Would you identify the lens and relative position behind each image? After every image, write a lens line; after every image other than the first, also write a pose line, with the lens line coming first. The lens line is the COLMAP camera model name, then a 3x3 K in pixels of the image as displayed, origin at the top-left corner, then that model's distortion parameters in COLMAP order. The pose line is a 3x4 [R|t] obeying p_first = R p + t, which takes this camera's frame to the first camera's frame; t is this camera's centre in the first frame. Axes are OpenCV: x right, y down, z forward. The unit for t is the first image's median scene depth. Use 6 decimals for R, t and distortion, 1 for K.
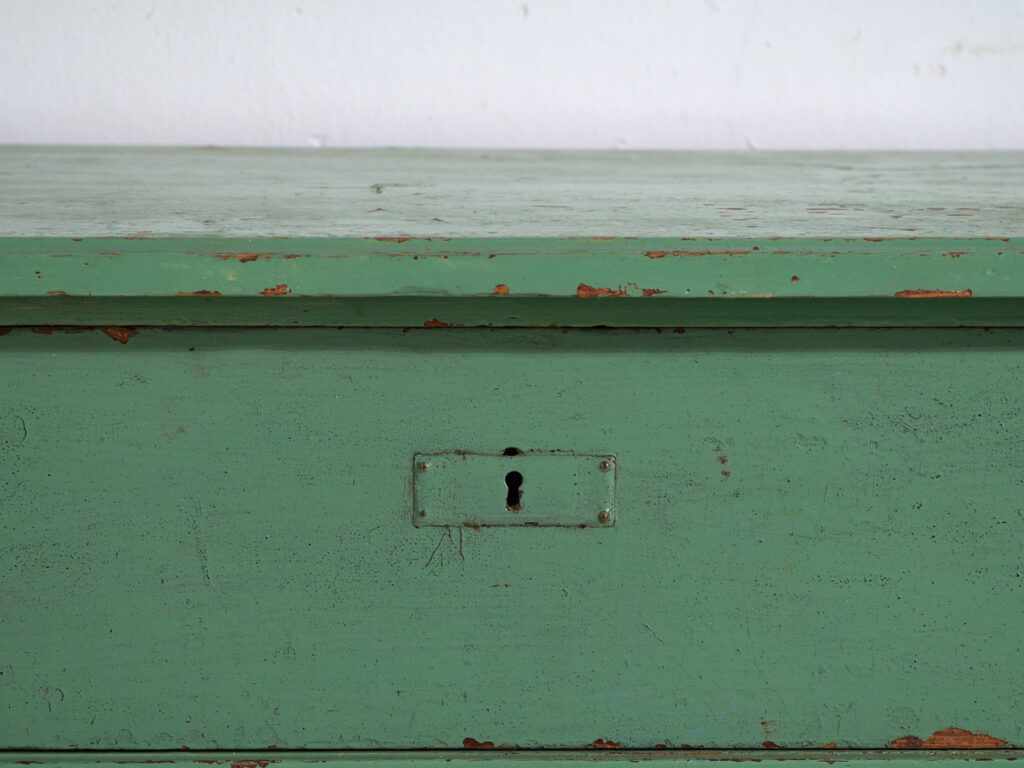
lens RADIAL K [[1787.0, 0, 512.0], [0, 1787.0, 384.0], [0, 0, 1]] dist [0.200864, -0.017815]
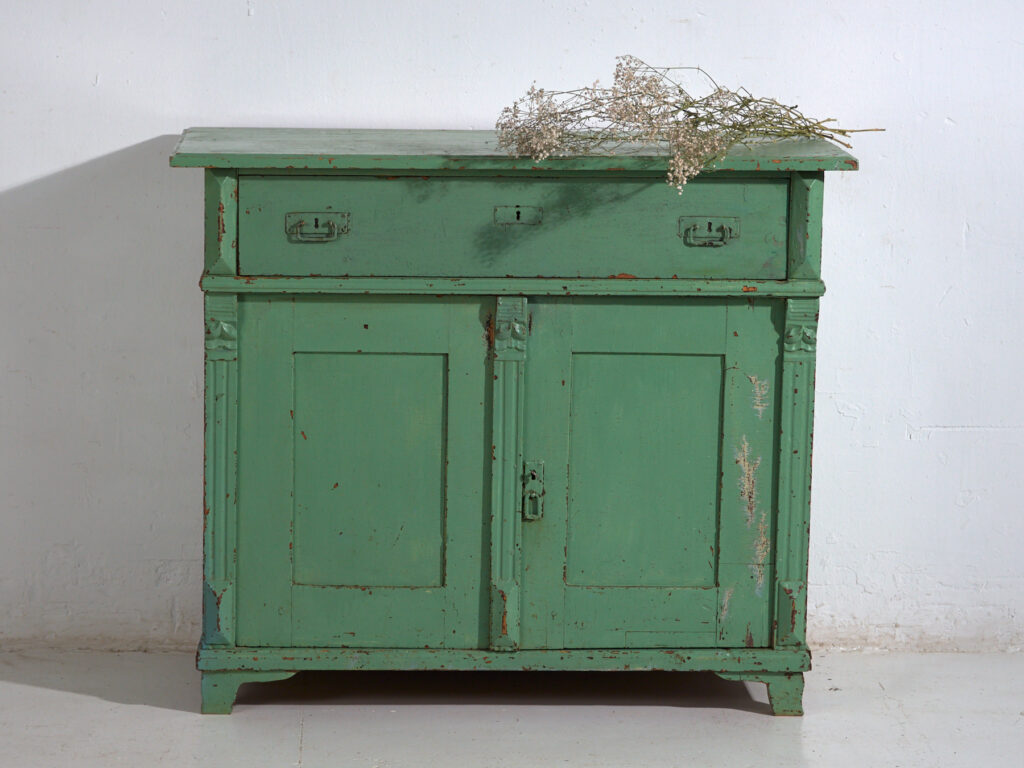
lens RADIAL K [[2920.5, 0, 486.9], [0, 2920.5, 382.9], [0, 0, 1]] dist [-0.037272, 0.067648]
pose [[0.998941, 0.007161, -0.045457, 0.242773], [-0.005192, 0.999049, 0.043287, 0.155701], [0.045724, -0.043005, 0.998028, -5.874937]]
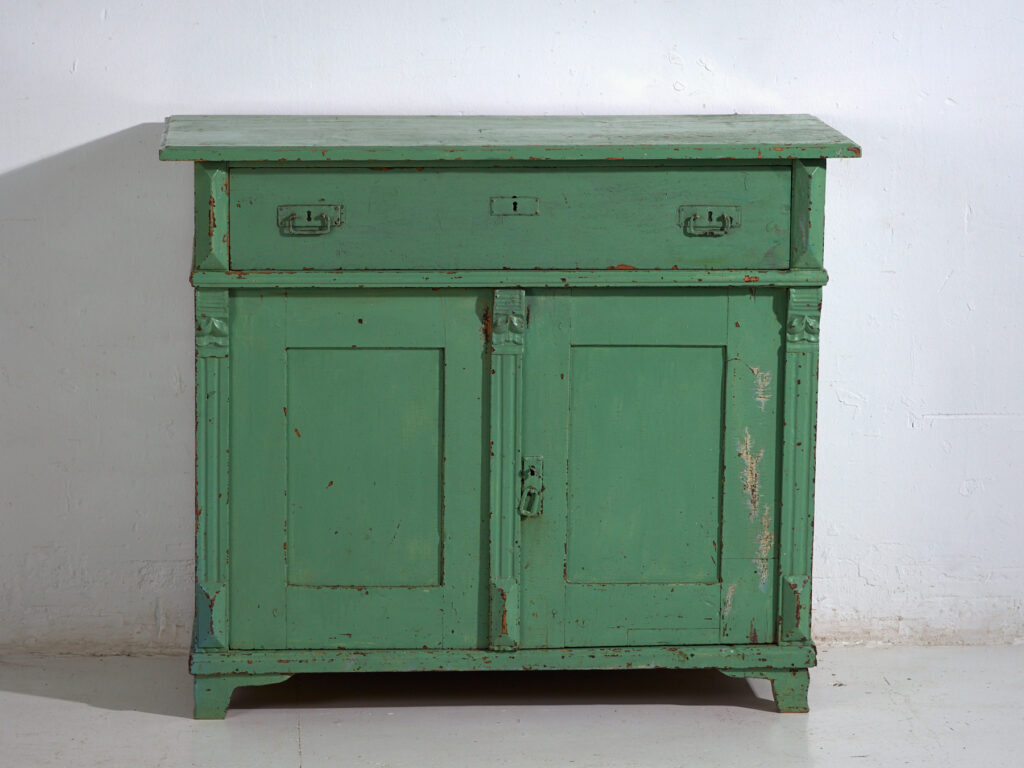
lens RADIAL K [[3230.1, 0, 512.0], [0, 3230.1, 384.0], [0, 0, 1]] dist [-0.031725, 0.482658]
pose [[0.999876, -0.003248, -0.015401, 0.107246], [0.004087, 0.998493, 0.054725, 0.060535], [0.015200, -0.054781, 0.998383, -6.451813]]
